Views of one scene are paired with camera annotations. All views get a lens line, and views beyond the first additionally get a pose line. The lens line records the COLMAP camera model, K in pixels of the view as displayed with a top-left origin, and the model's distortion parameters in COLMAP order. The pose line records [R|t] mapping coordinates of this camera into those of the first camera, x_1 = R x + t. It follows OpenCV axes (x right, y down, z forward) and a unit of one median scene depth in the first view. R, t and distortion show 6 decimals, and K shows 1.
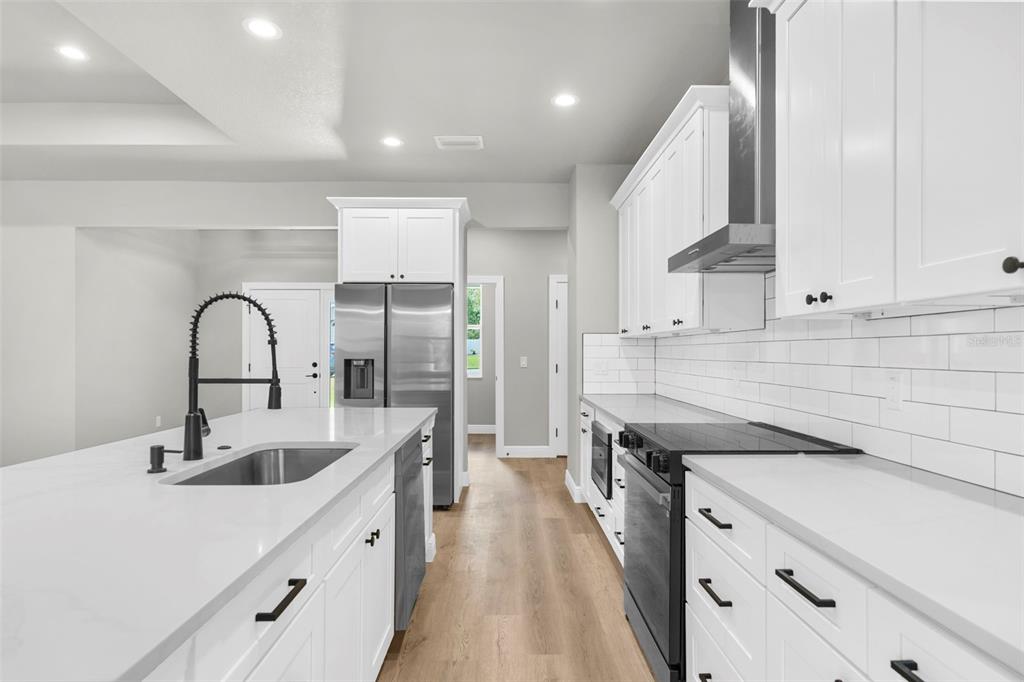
lens RADIAL K [[462.0, 0, 512.0], [0, 462.0, 340.9], [0, 0, 1]] dist [-0.003823, -0.000667]
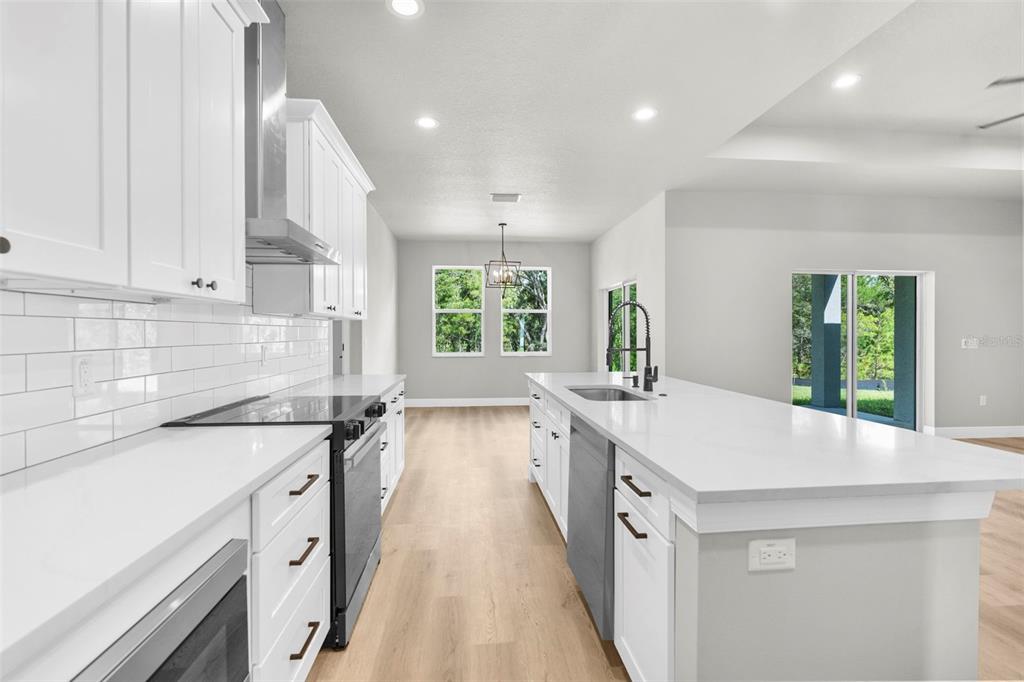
lens RADIAL K [[461.4, 0, 510.0], [0, 461.4, 337.7], [0, 0, 1]] dist [-0.001768, 0.001556]
pose [[-0.996480, -0.003446, -0.083761, 0.024632], [-0.004151, 0.999957, 0.008251, 0.023141], [0.083729, 0.008569, -0.996452, 2.087914]]
